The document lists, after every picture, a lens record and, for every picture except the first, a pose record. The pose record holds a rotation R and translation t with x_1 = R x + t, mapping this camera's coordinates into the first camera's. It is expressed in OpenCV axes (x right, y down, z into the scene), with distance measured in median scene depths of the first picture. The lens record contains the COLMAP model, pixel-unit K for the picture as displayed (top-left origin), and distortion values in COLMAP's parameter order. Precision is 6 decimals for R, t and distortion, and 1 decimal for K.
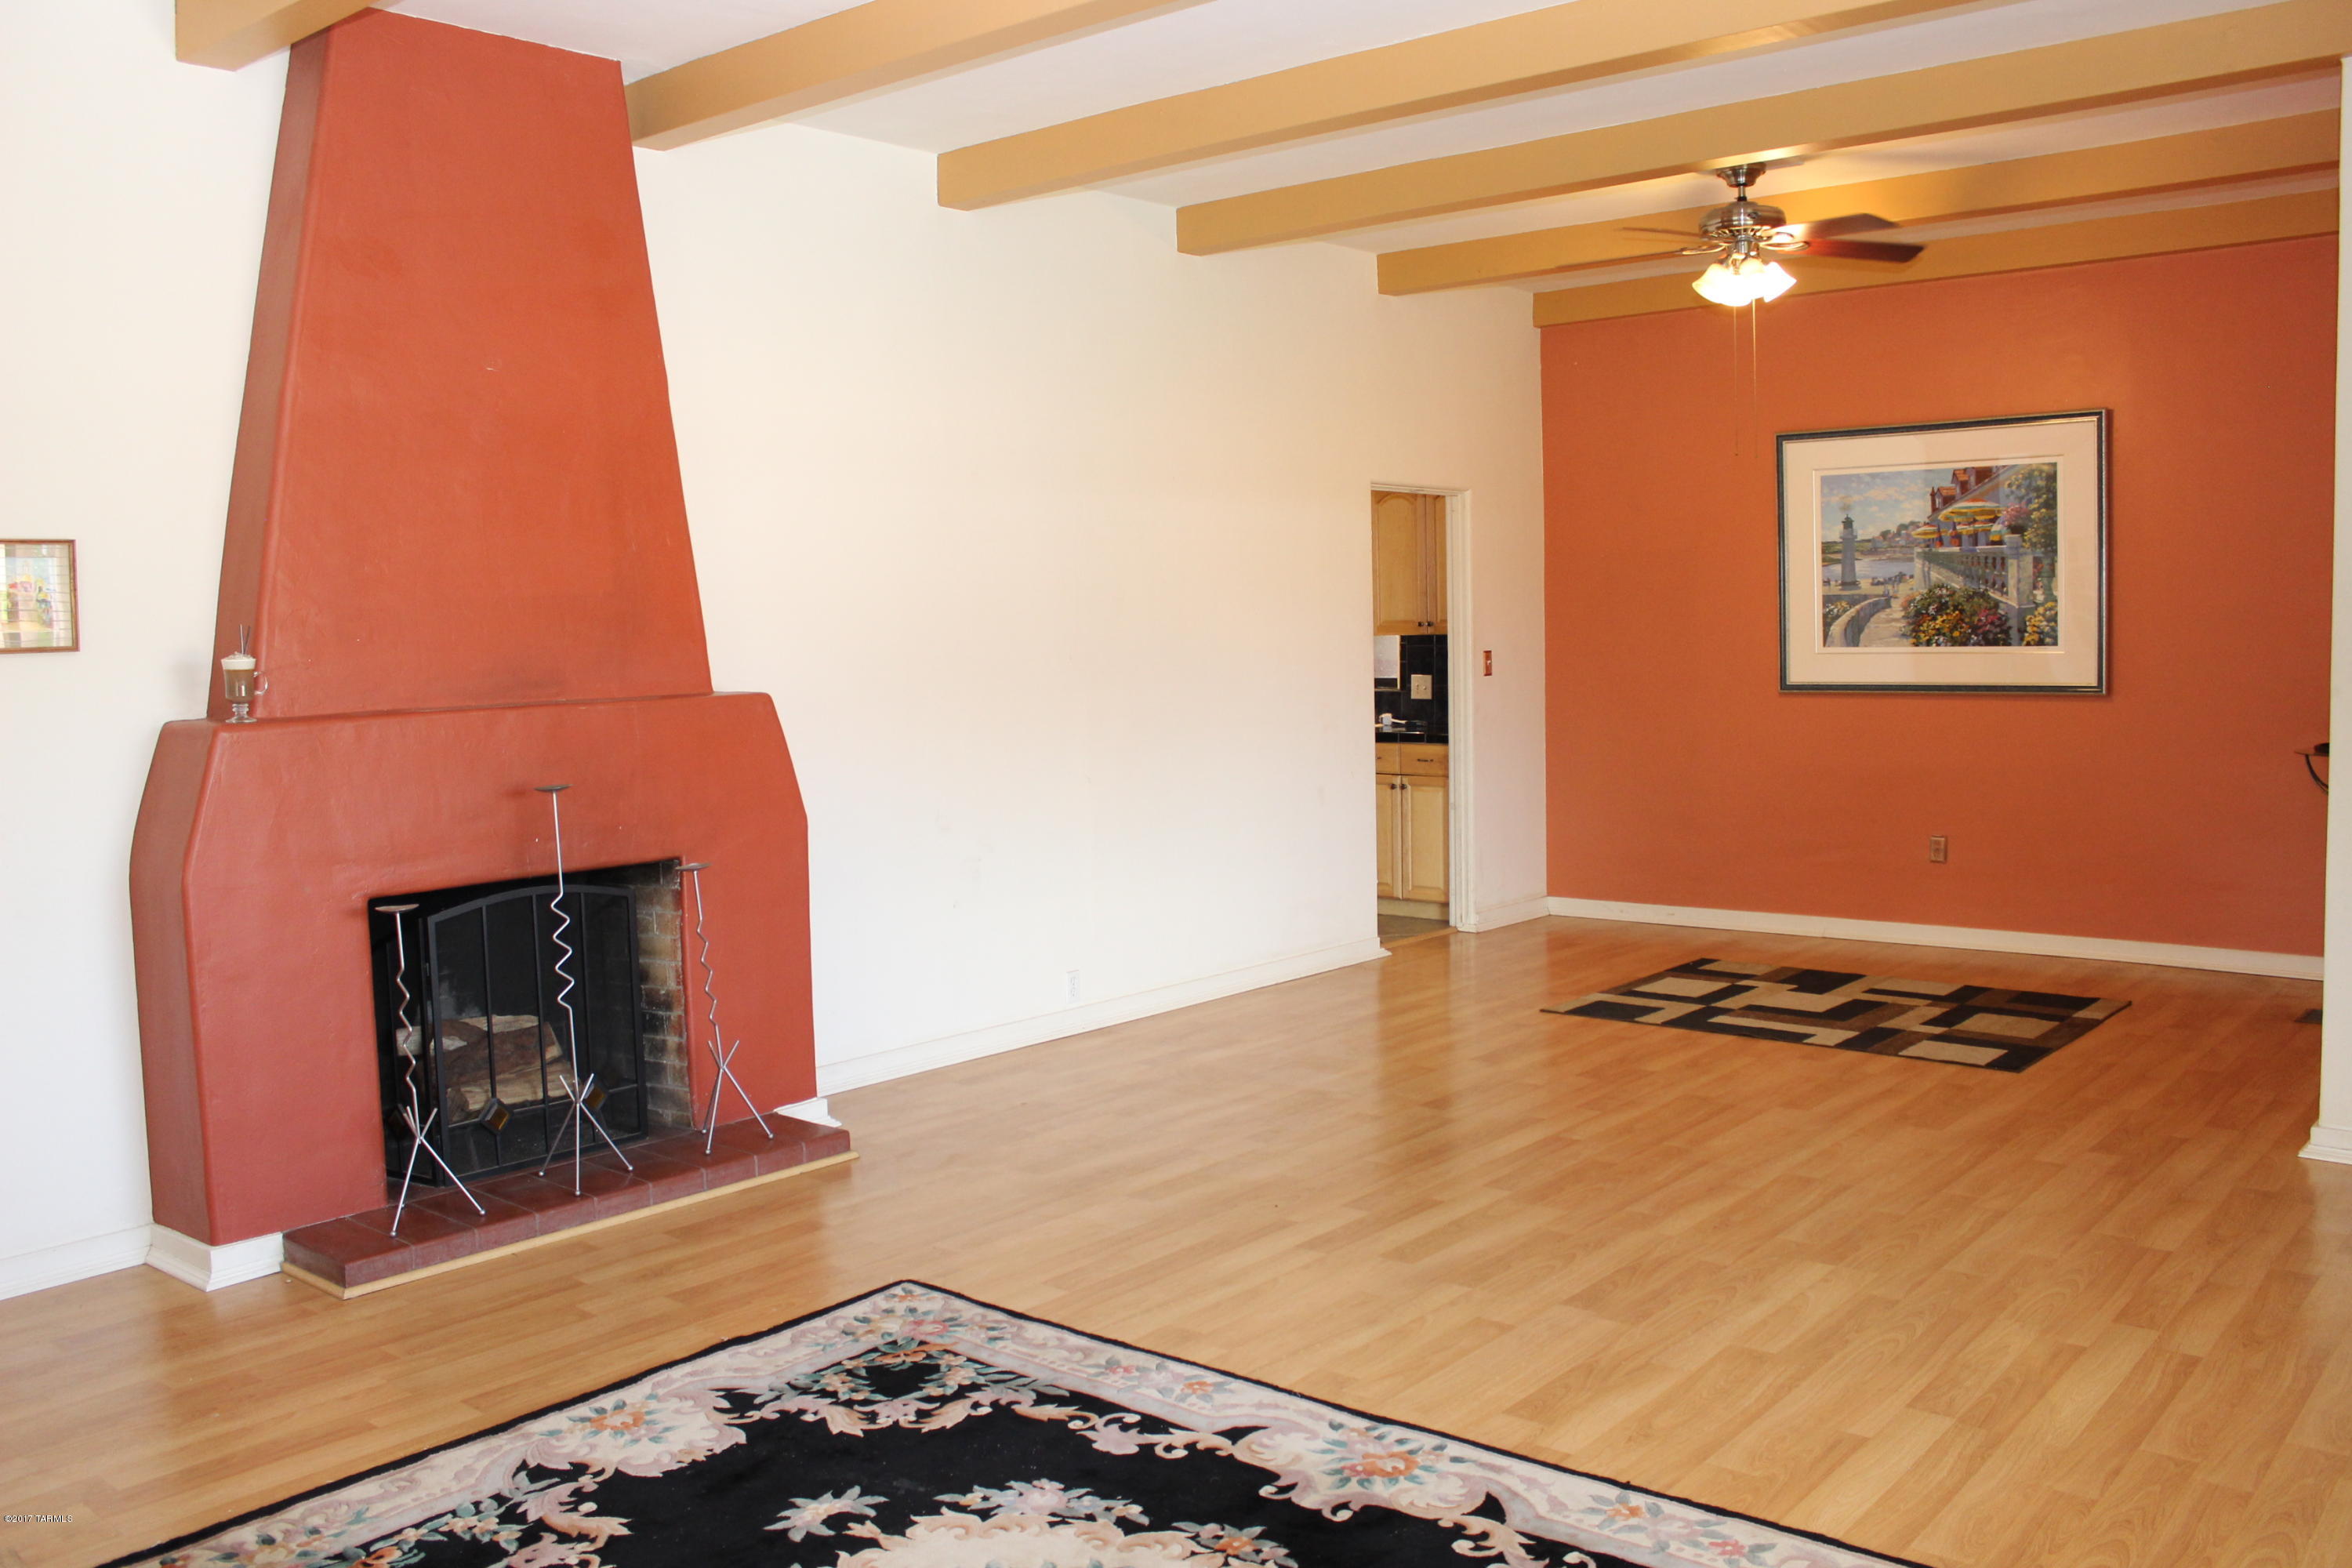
lens RADIAL K [[1967.2, 0, 1176.0], [0, 1967.2, 784.0], [0, 0, 1]] dist [-0.080269, 0.019558]
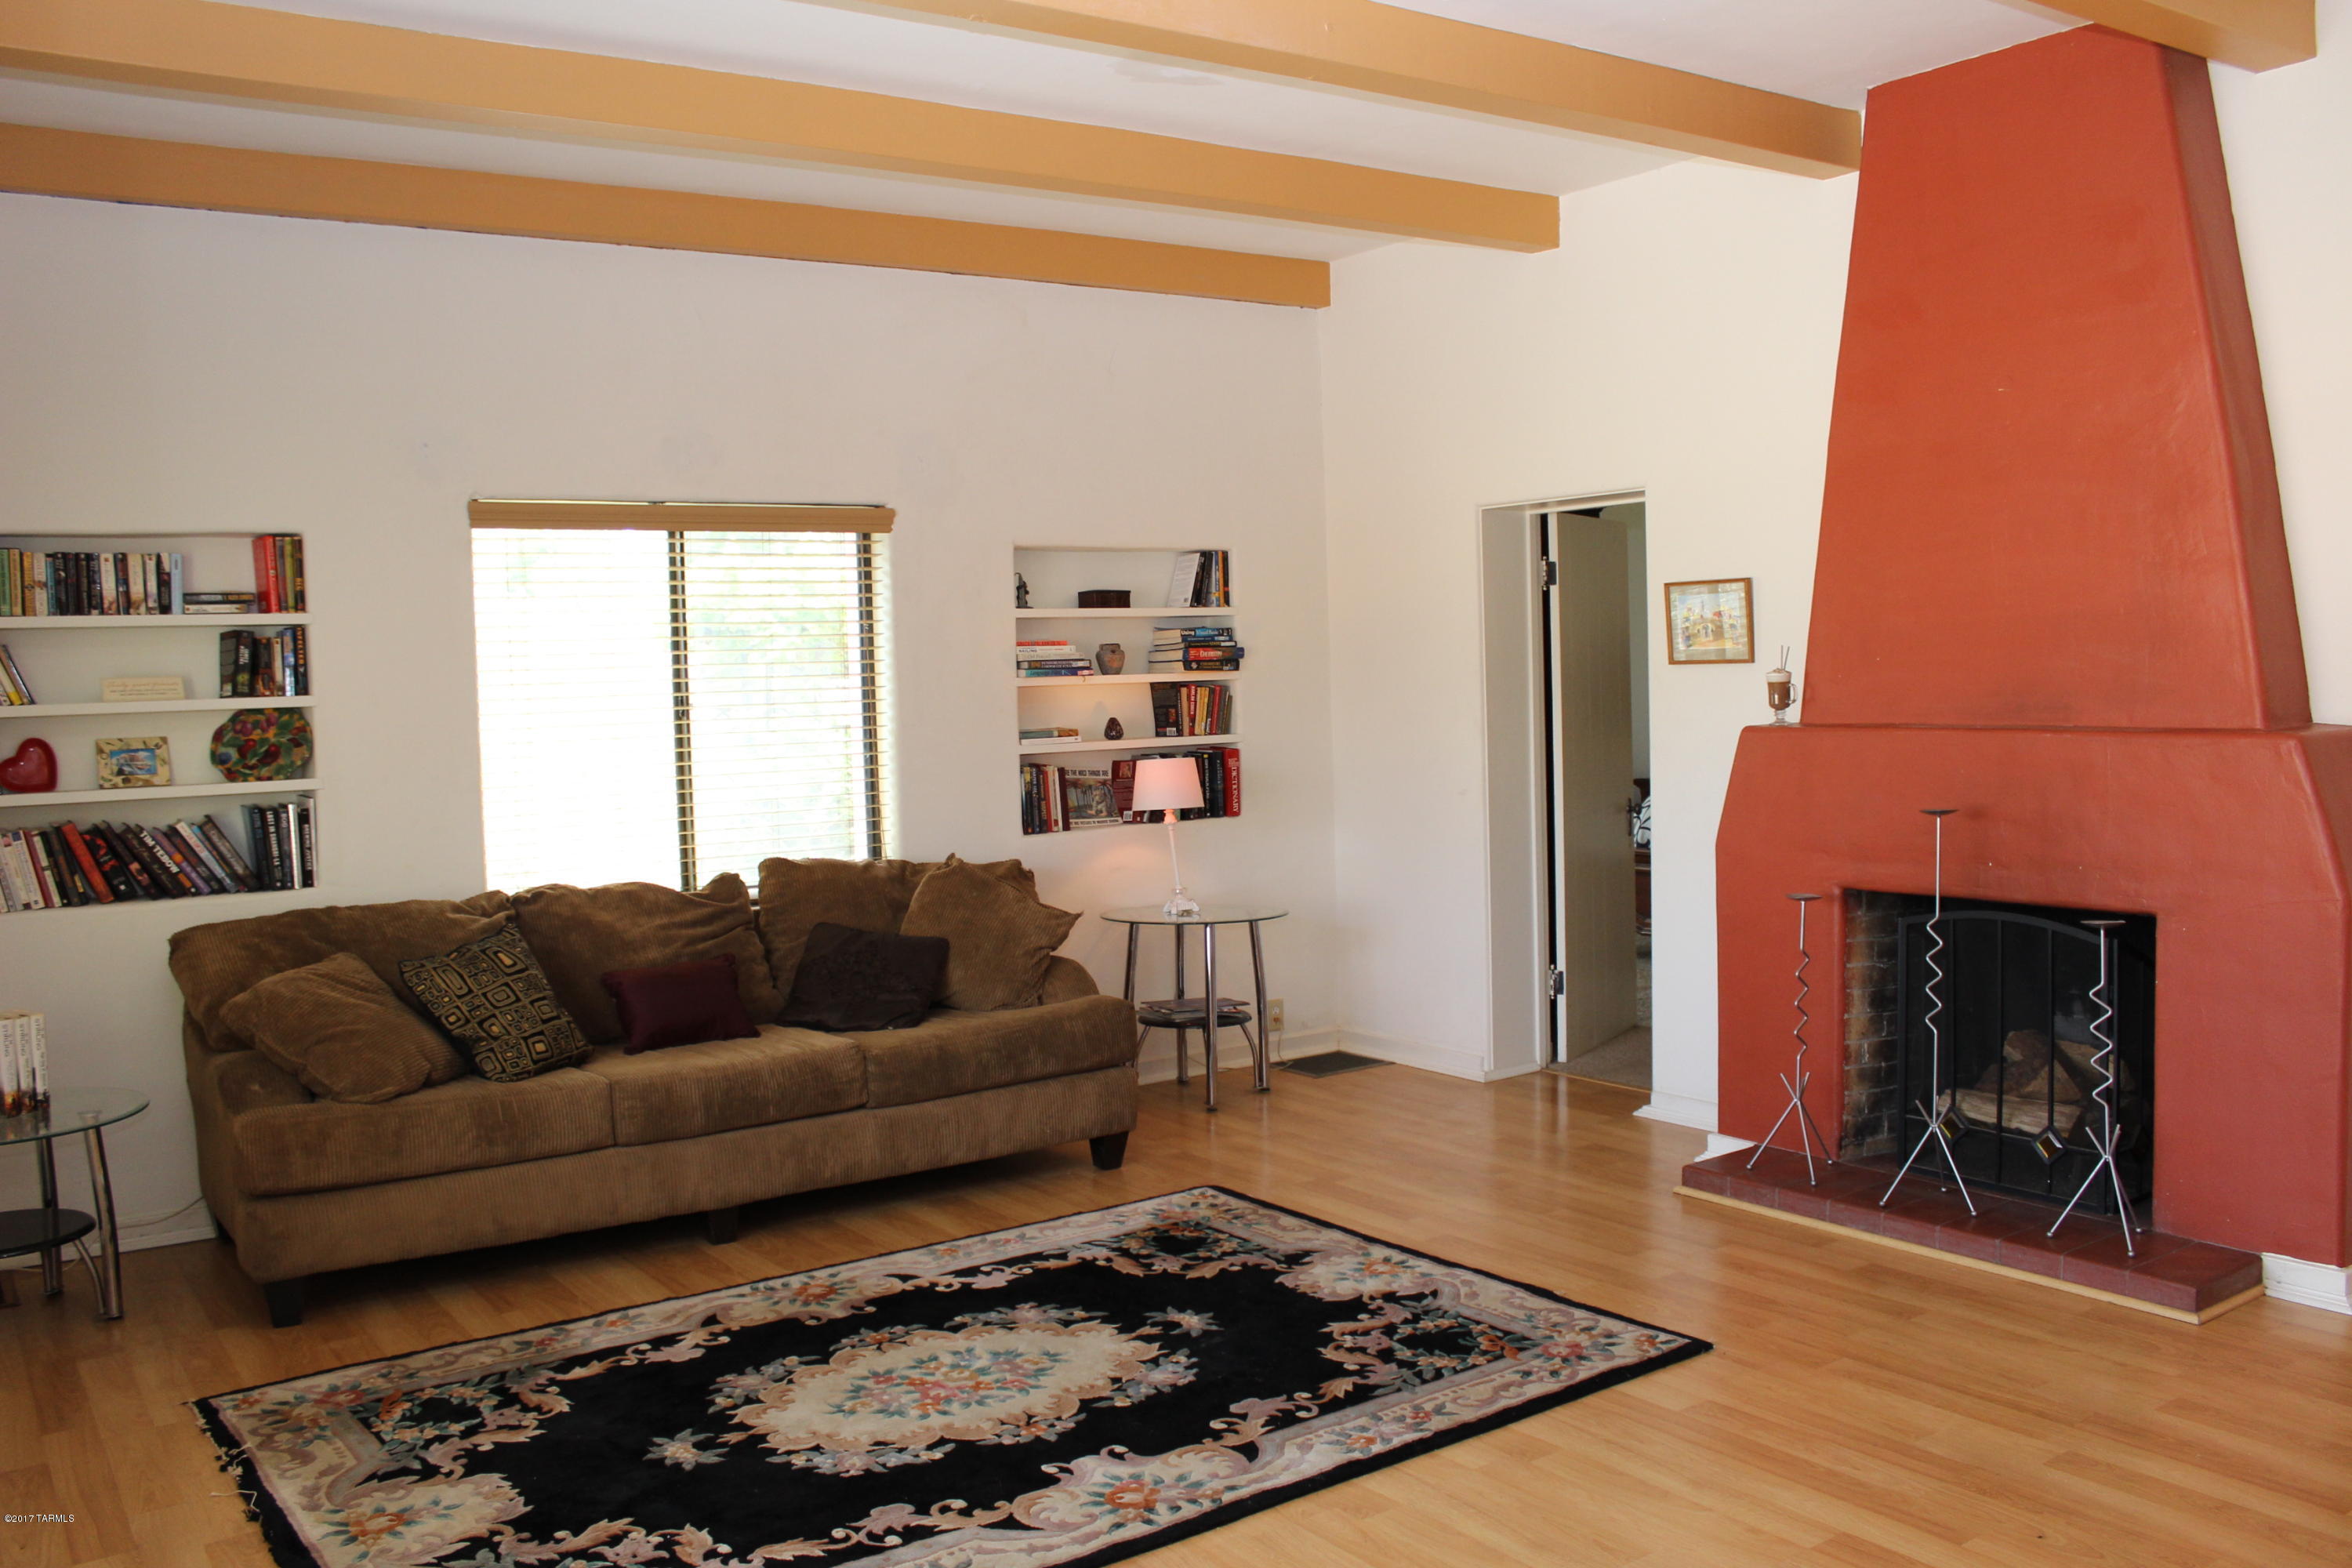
lens RADIAL K [[1967.2, 0, 1176.0], [0, 1967.2, 784.0], [0, 0, 1]] dist [-0.080269, 0.019558]
pose [[-0.265259, 0.079929, -0.960858, 0.984350], [-0.043210, 0.994571, 0.094662, -0.117497], [0.963208, 0.066629, -0.260366, 1.166666]]
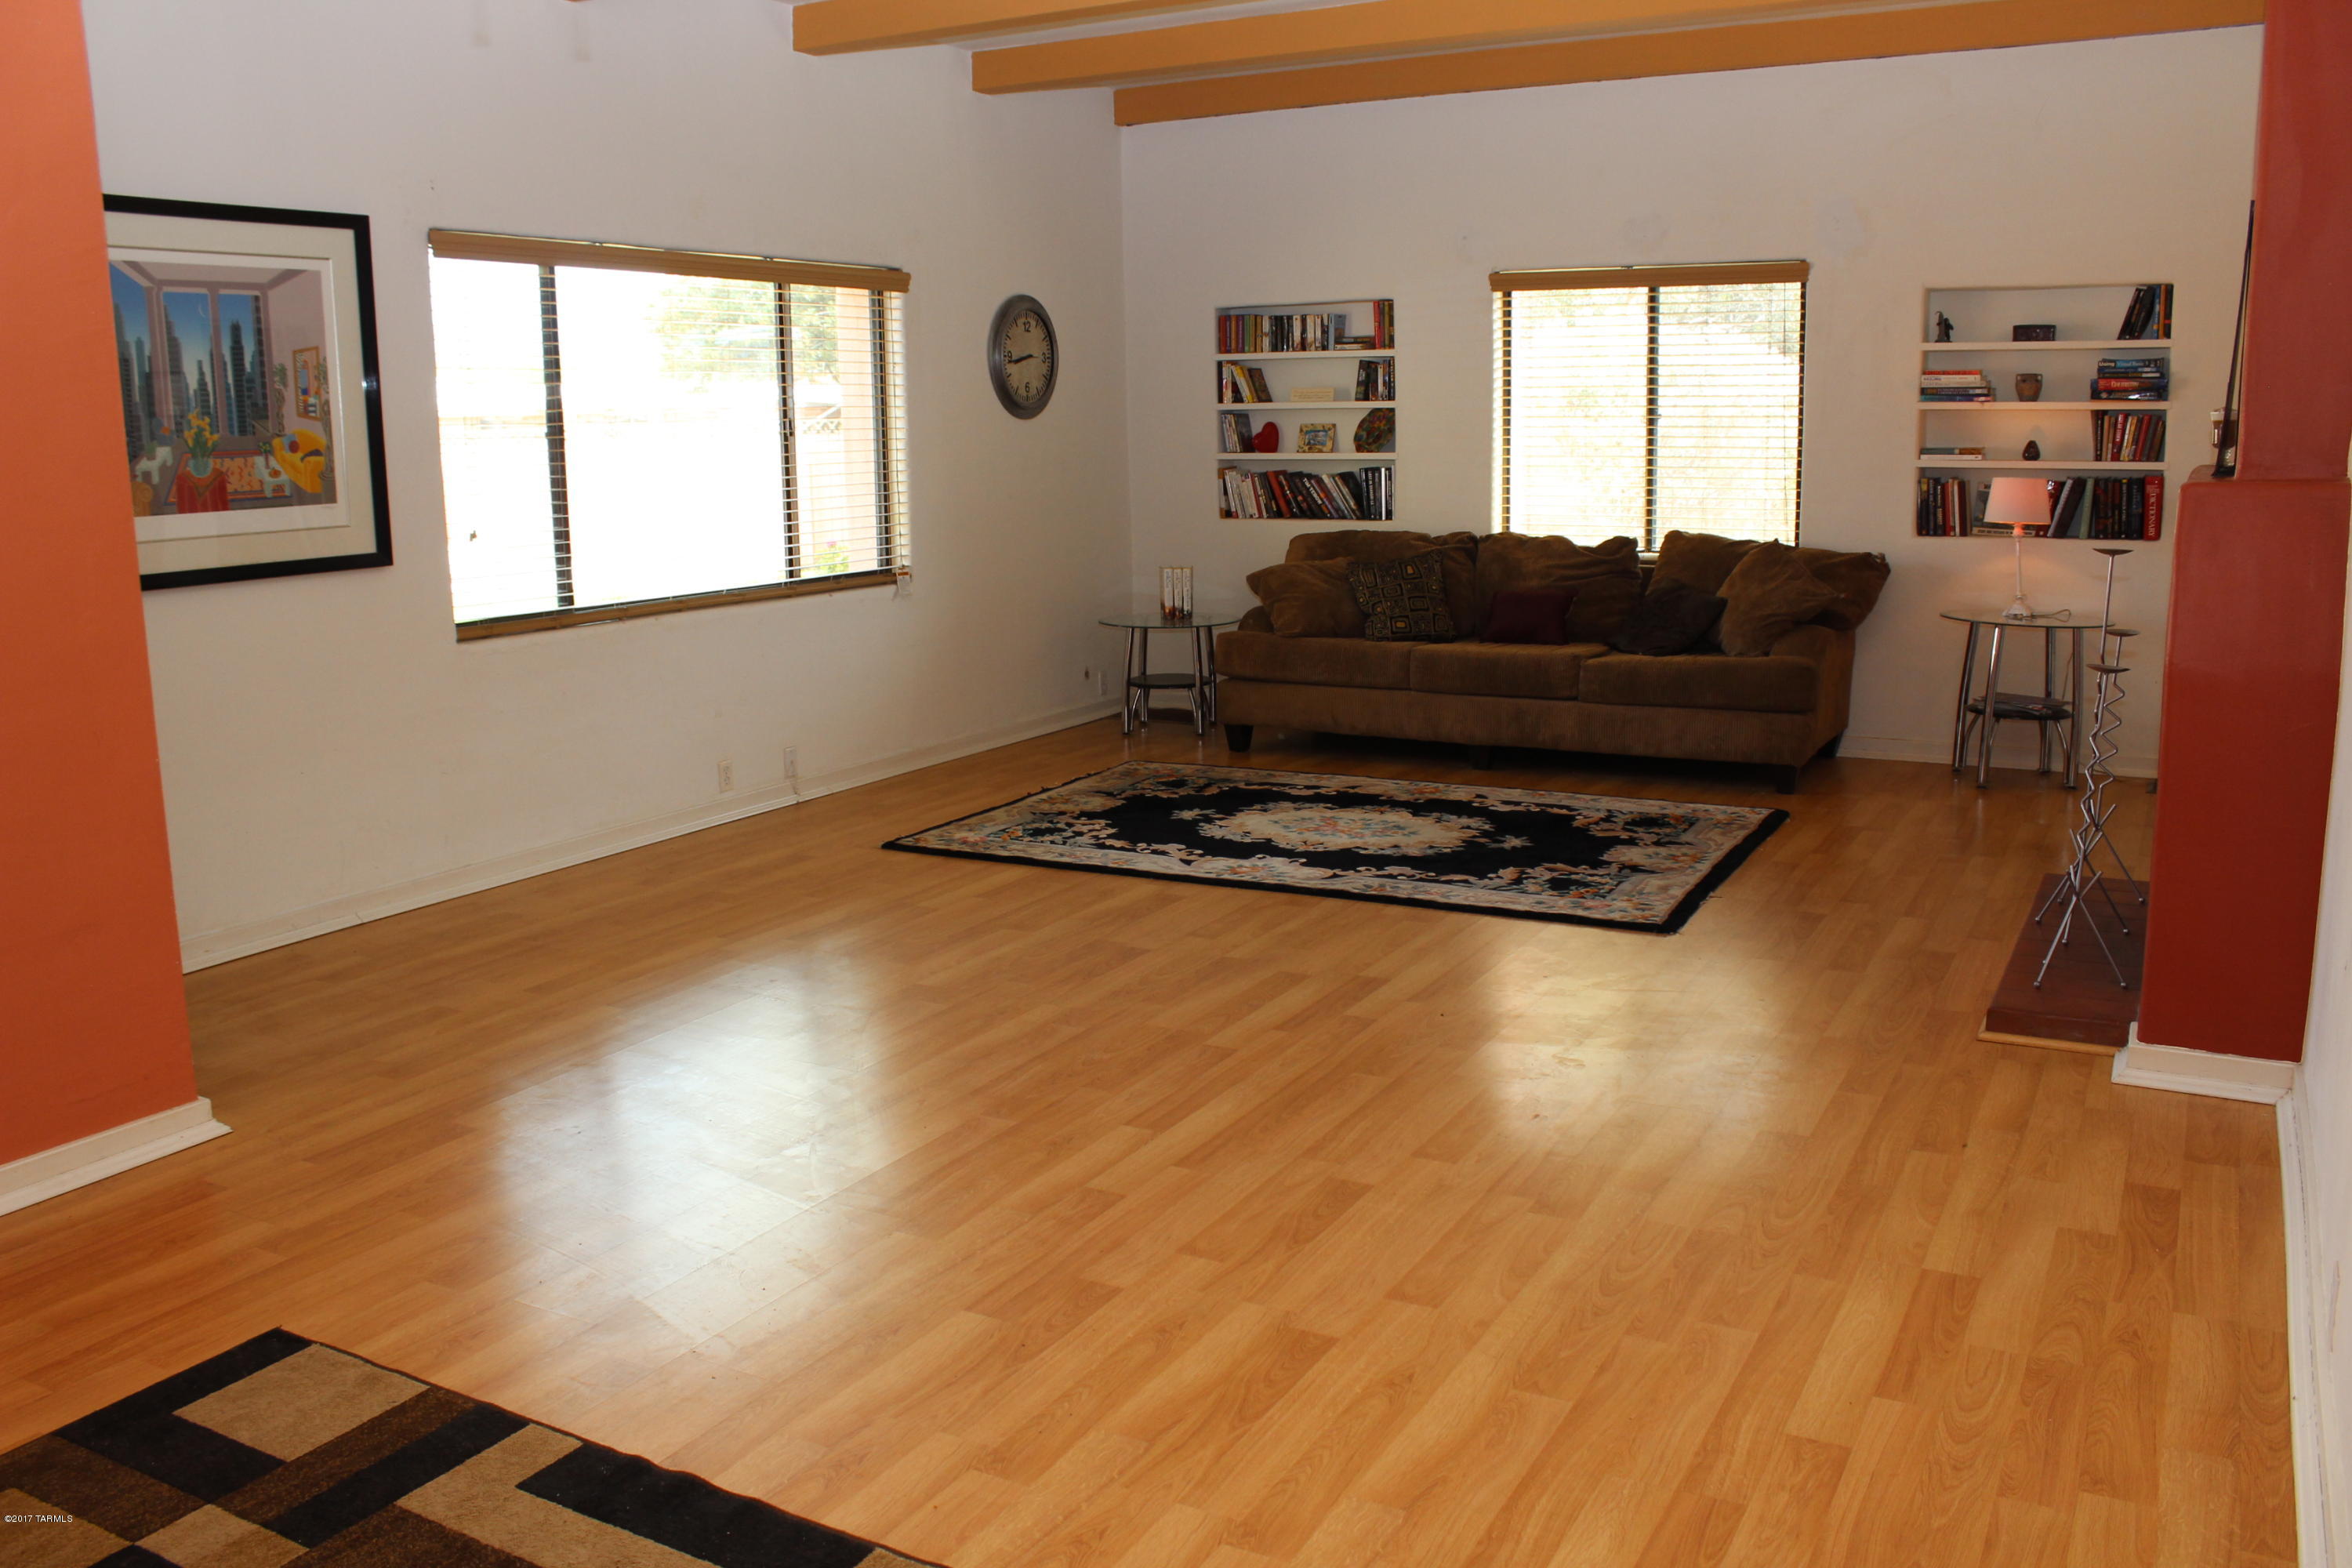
lens RADIAL K [[1967.2, 0, 1176.0], [0, 1967.2, 784.0], [0, 0, 1]] dist [-0.080269, 0.019558]
pose [[-0.979786, 0.062655, -0.189982, 0.482682], [0.010489, 0.964471, 0.263981, -0.203336], [0.199771, 0.256652, -0.945633, 2.520649]]
